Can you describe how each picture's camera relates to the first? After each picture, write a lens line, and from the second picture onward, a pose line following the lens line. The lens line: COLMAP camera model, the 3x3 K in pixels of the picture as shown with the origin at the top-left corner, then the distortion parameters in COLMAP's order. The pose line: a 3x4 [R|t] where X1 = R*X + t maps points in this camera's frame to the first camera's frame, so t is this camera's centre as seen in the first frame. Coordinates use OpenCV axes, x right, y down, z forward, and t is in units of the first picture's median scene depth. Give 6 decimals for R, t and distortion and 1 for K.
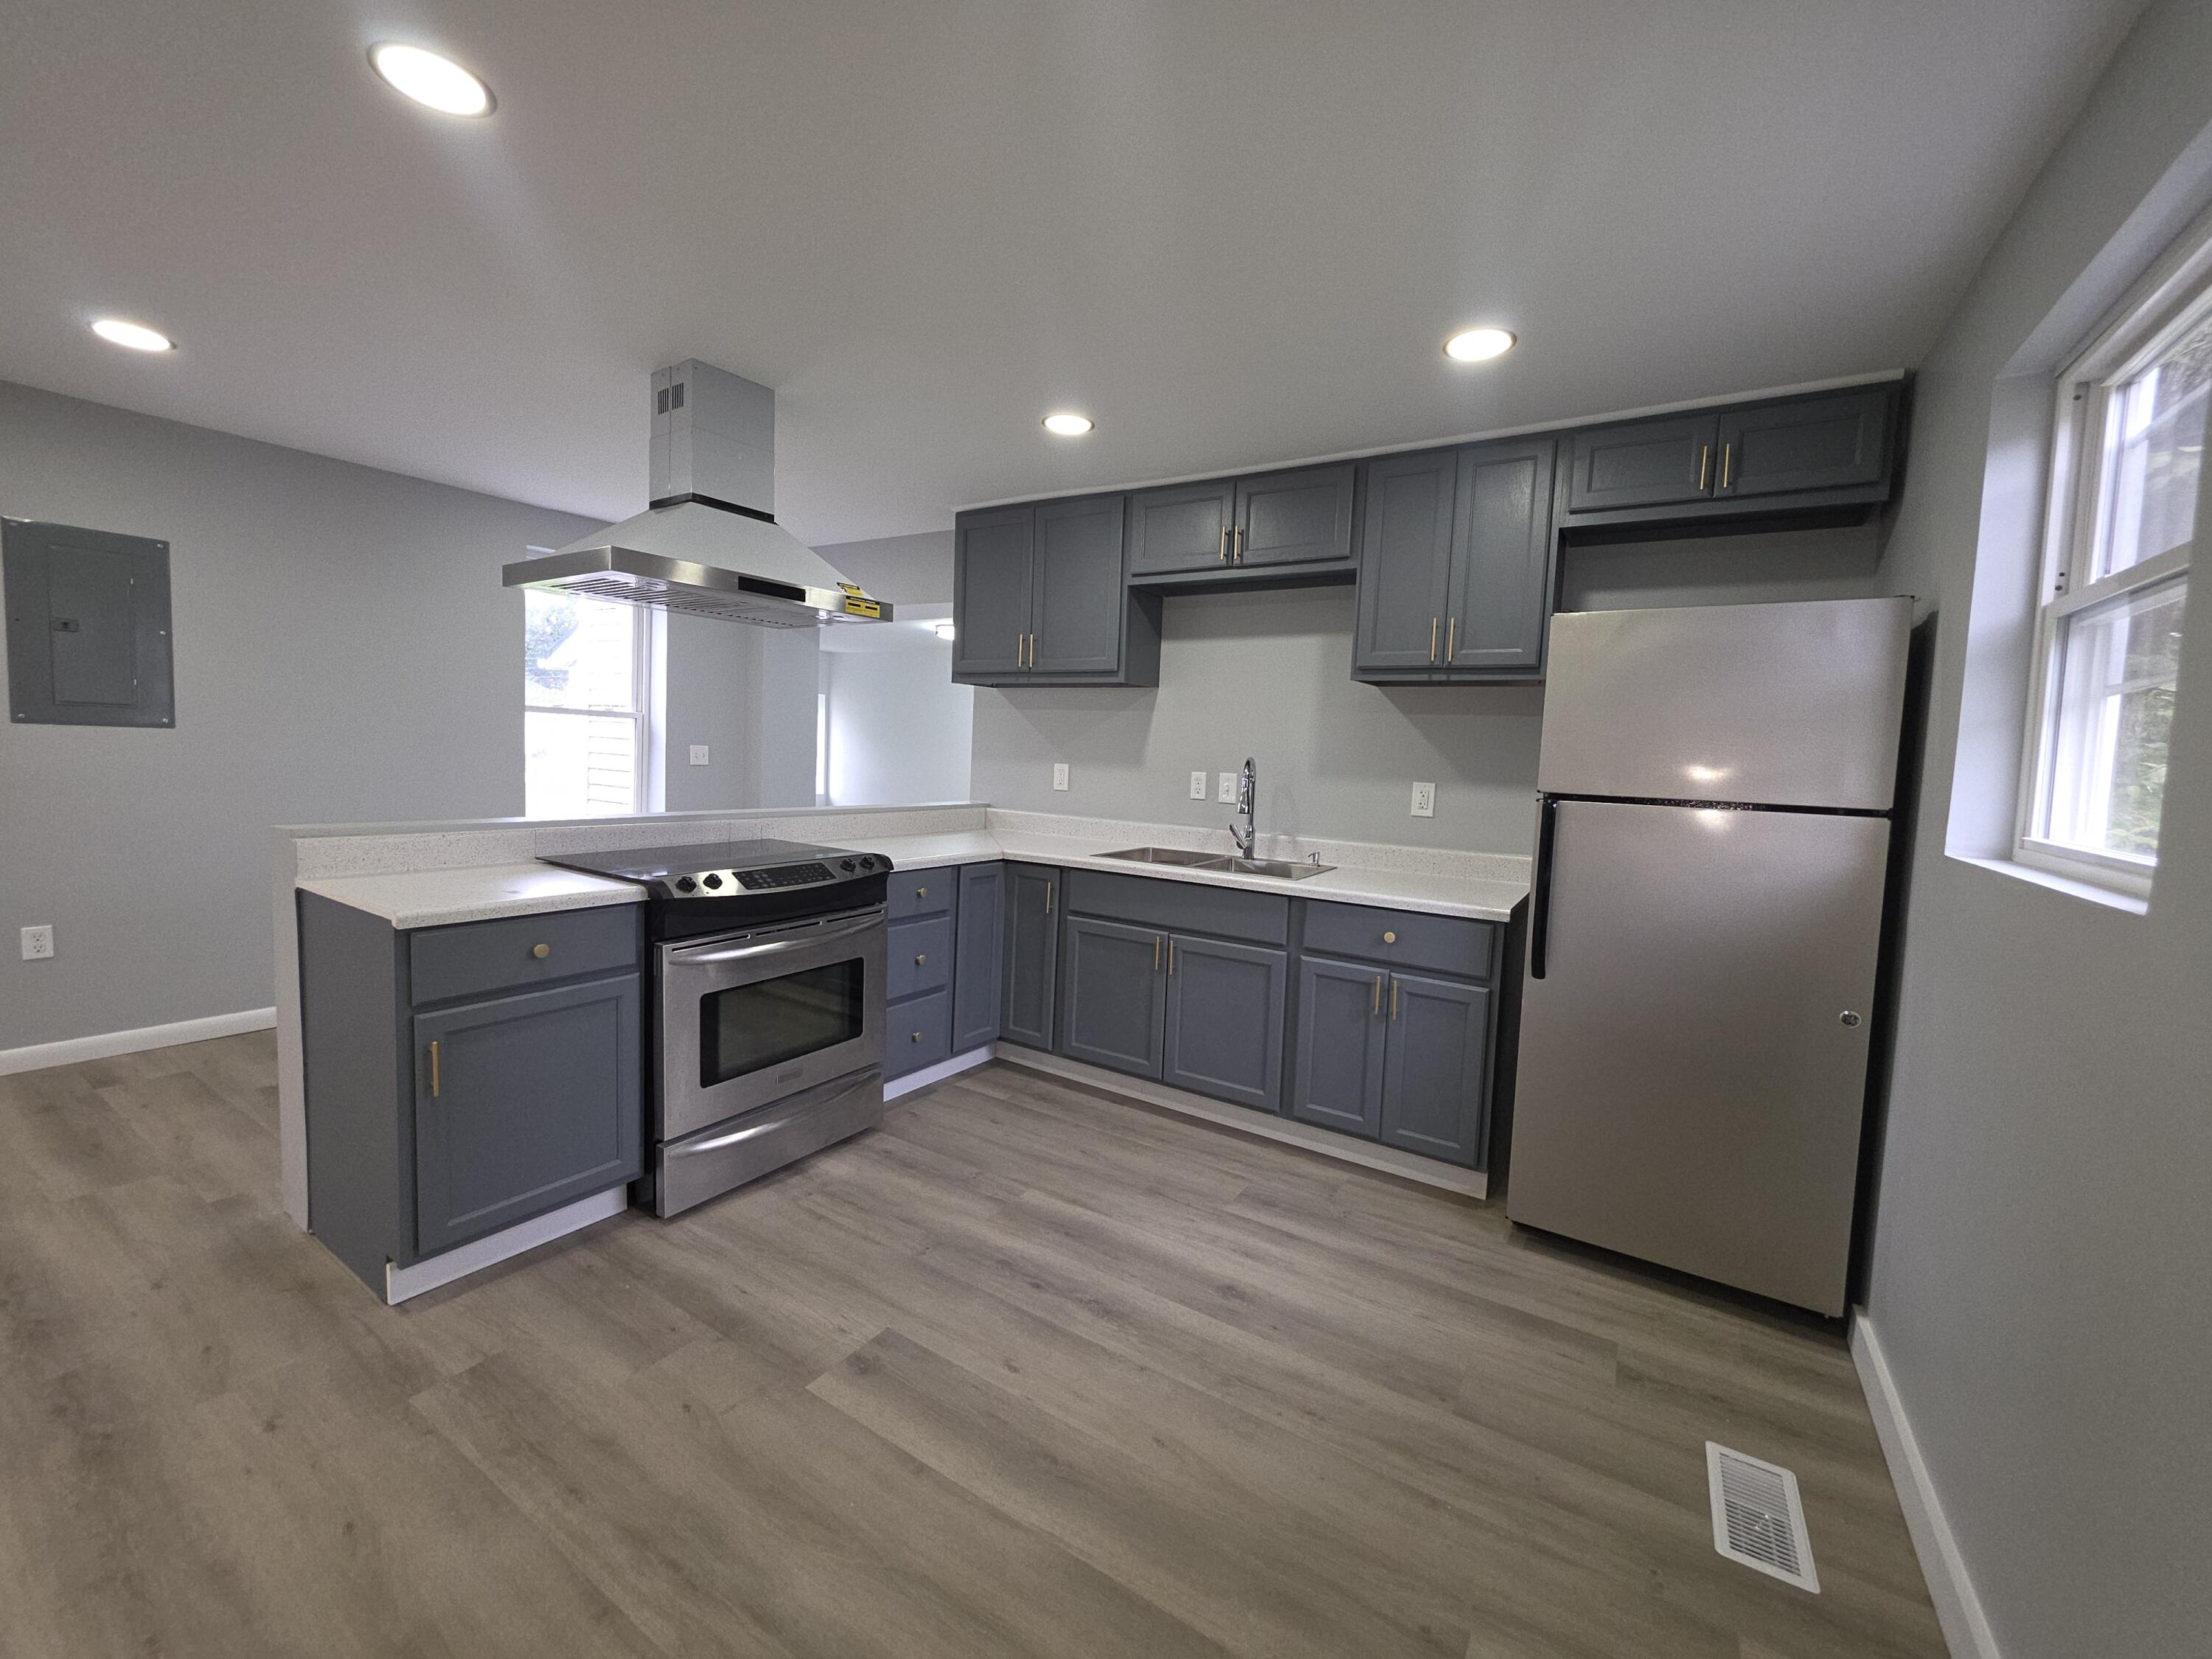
lens RADIAL K [[882.4, 0, 1105.4], [0, 882.4, 816.4], [0, 0, 1]] dist [-0.002167, 0.000918]
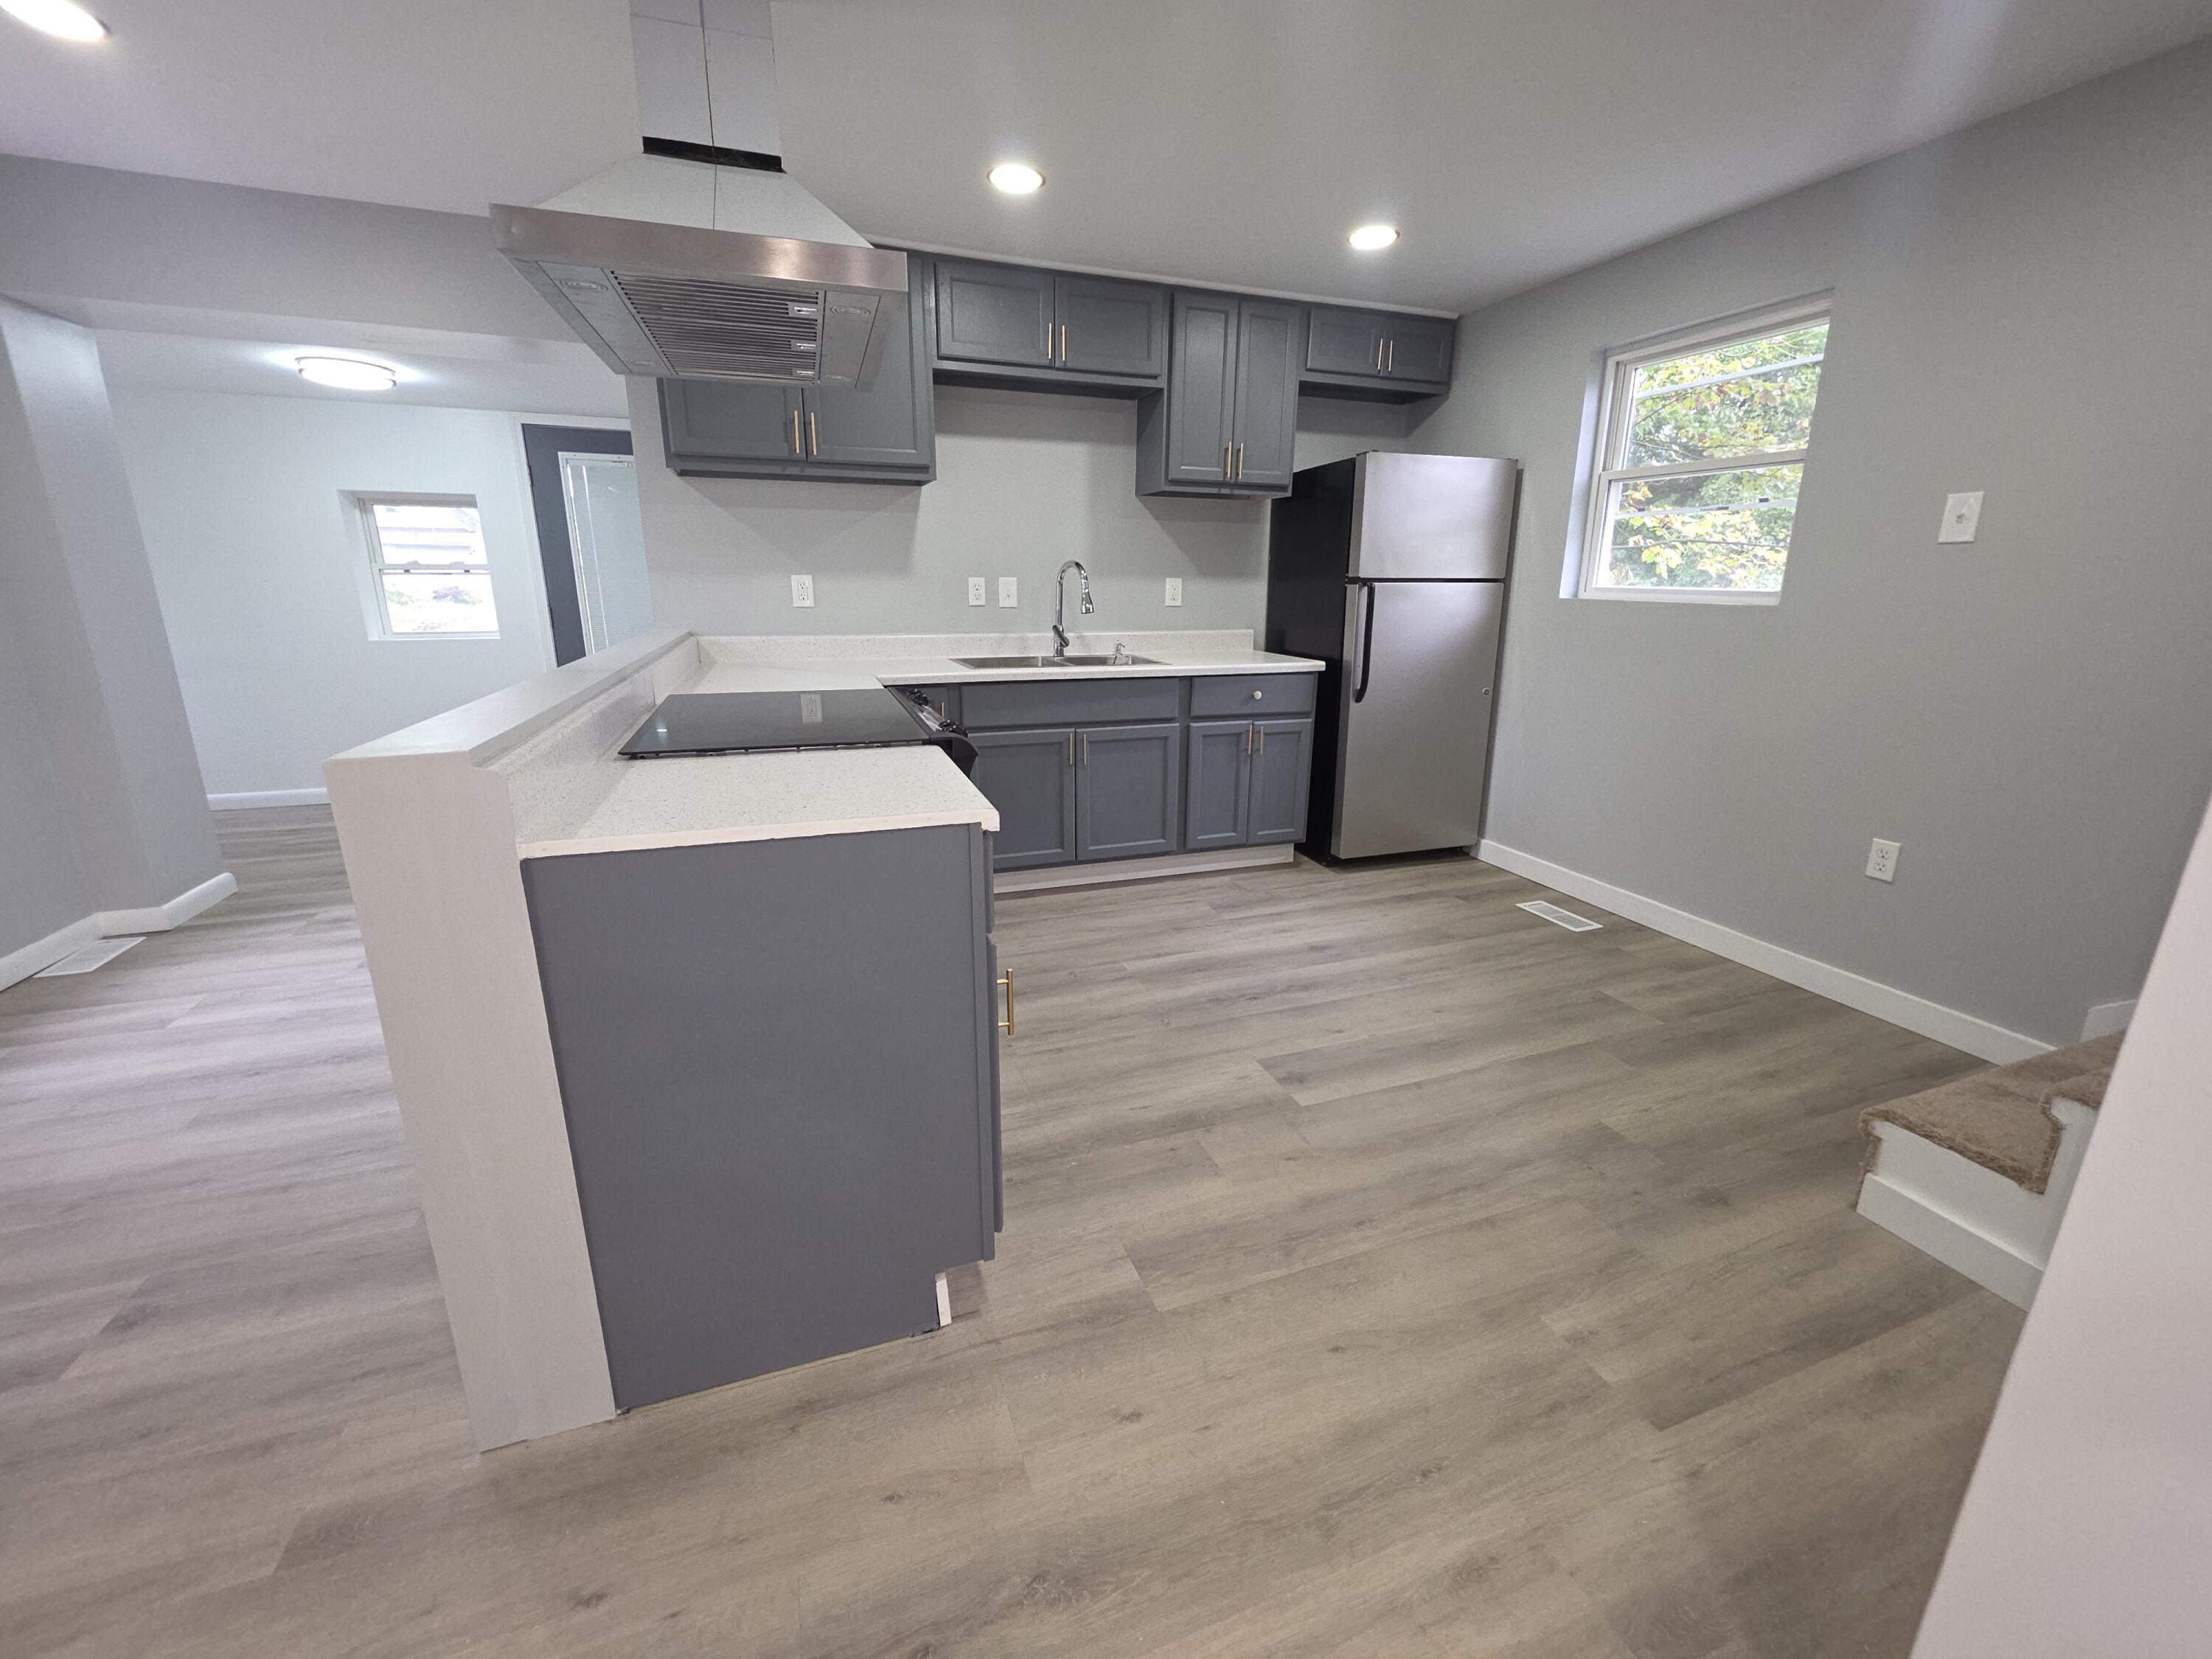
lens RADIAL K [[882.4, 0, 1104.9], [0, 882.4, 815.4], [0, 0, 1]] dist [-0.002167, 0.000918]
pose [[0.611210, -0.240309, 0.754105, -1.024776], [0.076980, 0.966324, 0.245543, -0.039519], [-0.787716, -0.092027, 0.609126, 0.402359]]
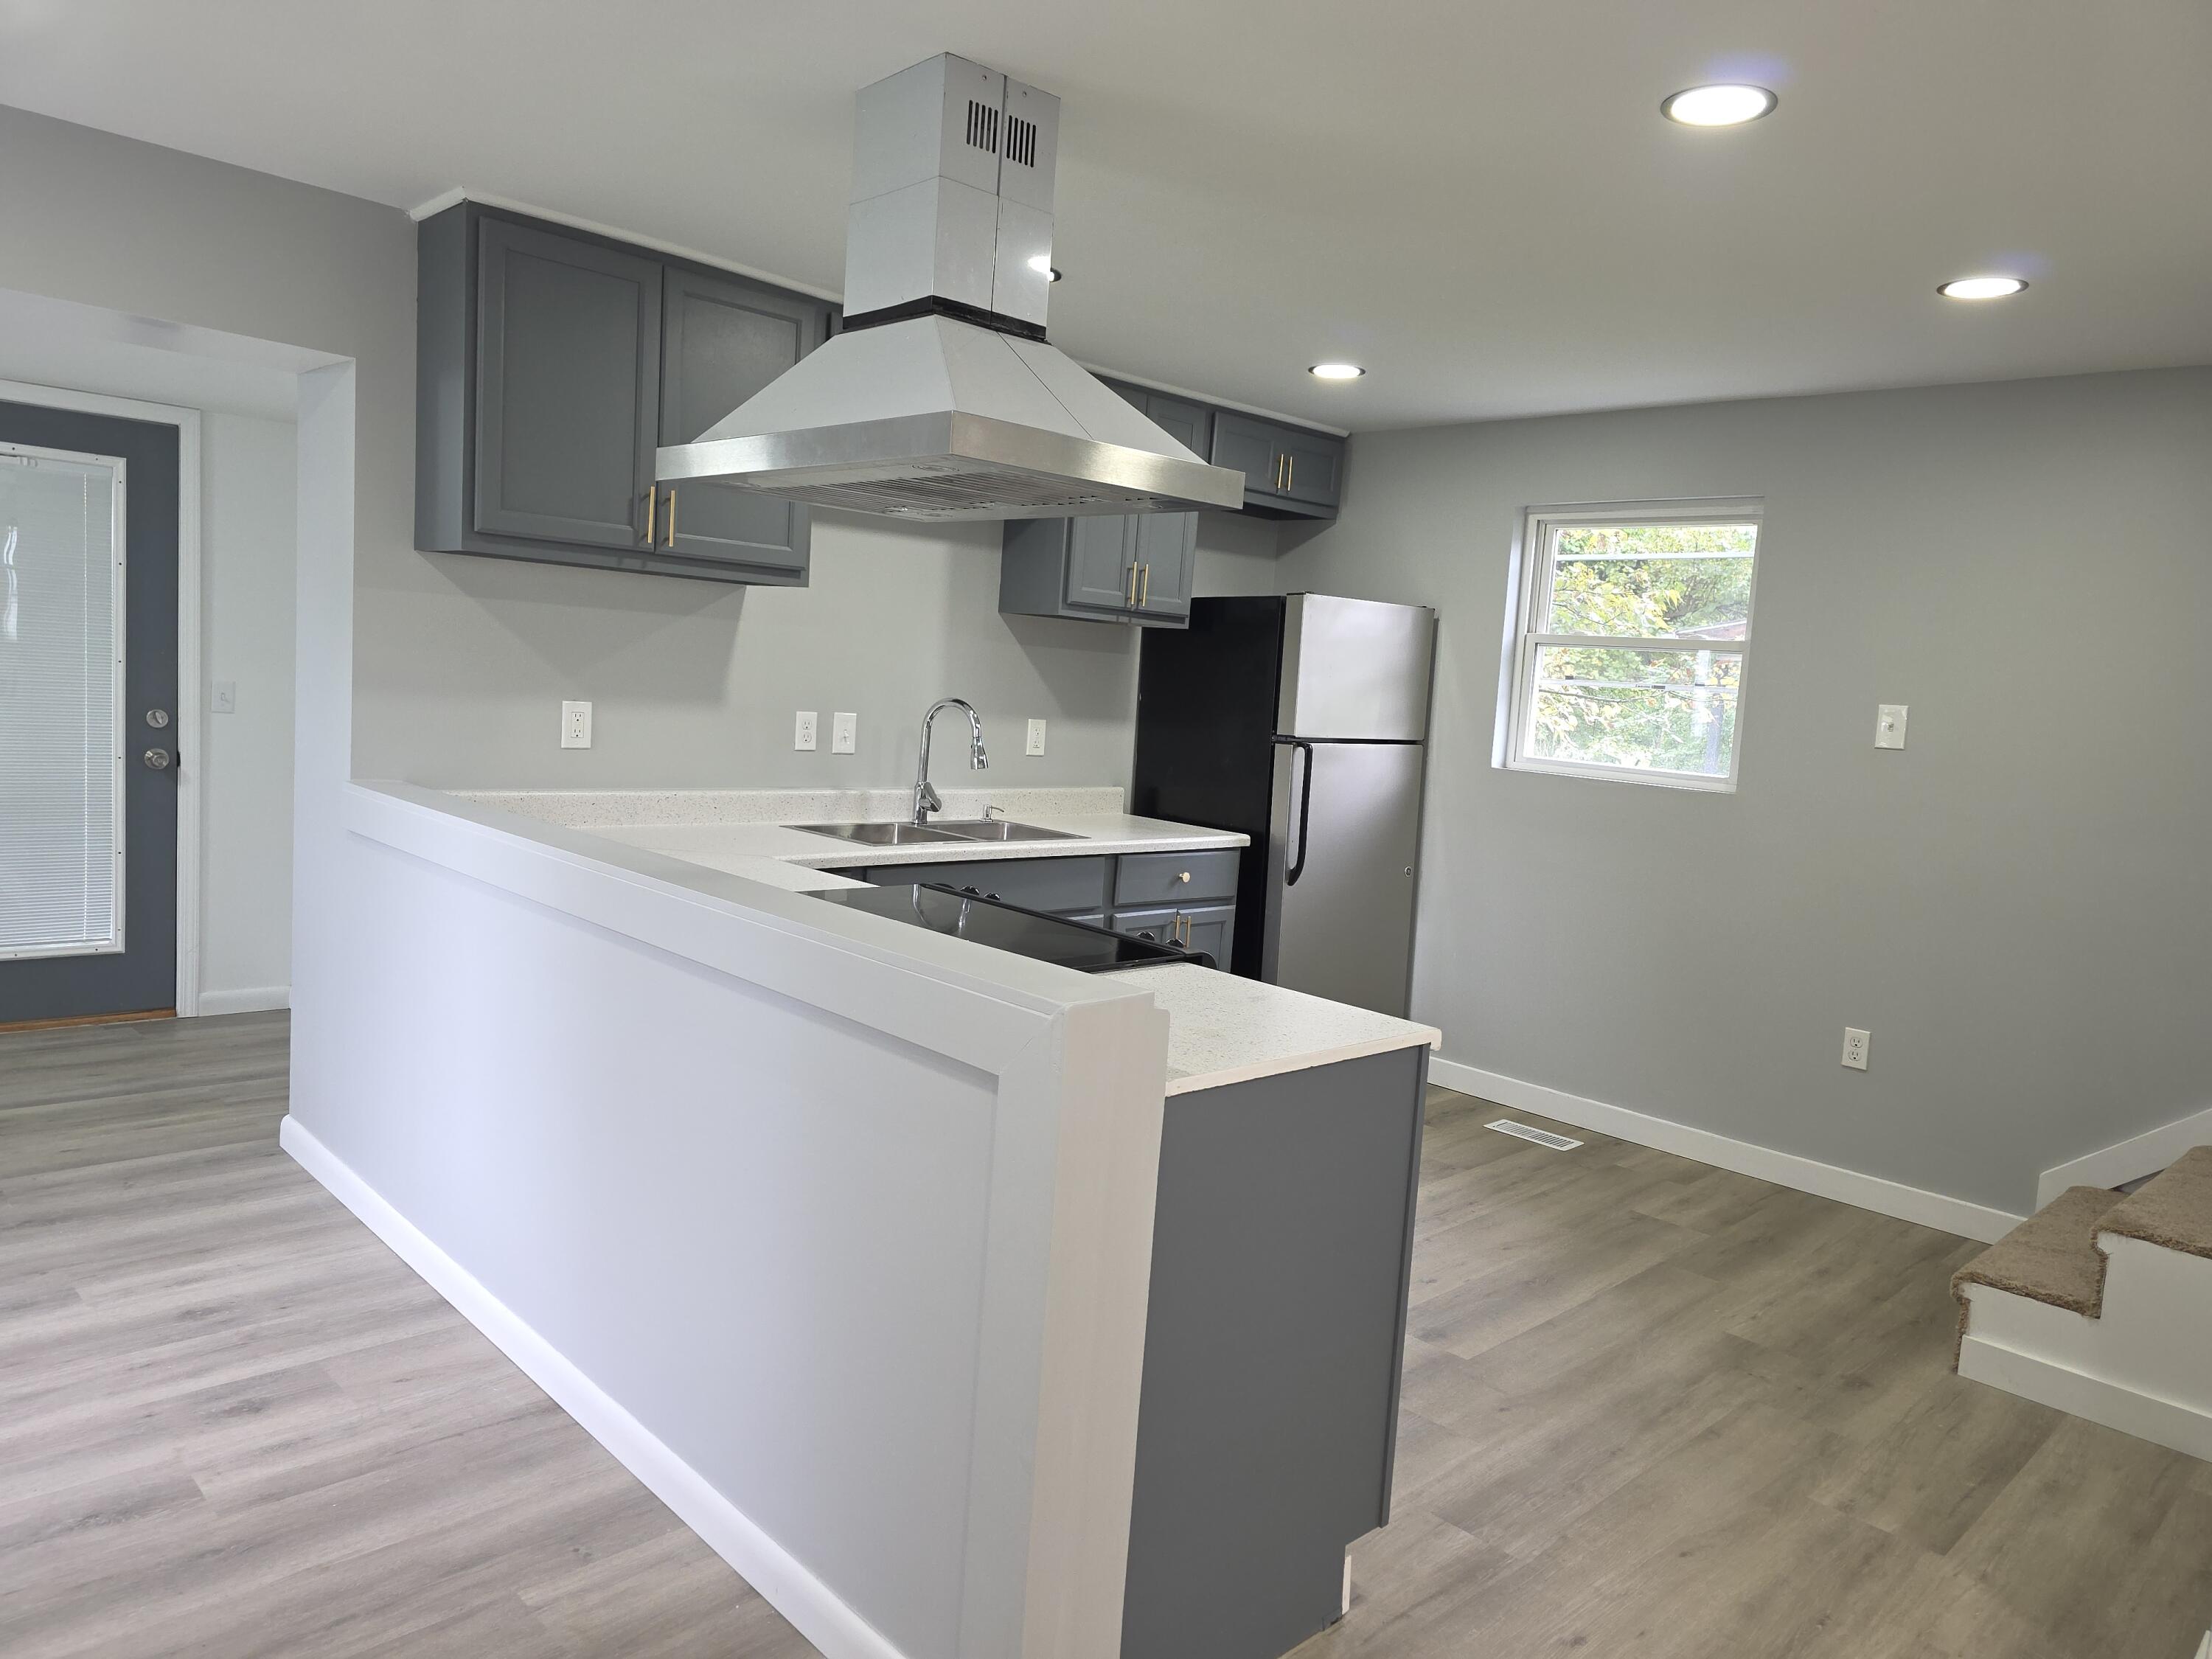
lens RADIAL K [[1475.2, 0, 1112.2], [0, 1475.2, 834.1], [0, 0, 1]] dist [0.050377, -0.039275]
pose [[0.234838, -0.130239, 0.963270, -1.622098], [0.014689, 0.991346, 0.130454, -0.170772], [-0.971923, -0.016486, 0.234719, 0.783163]]
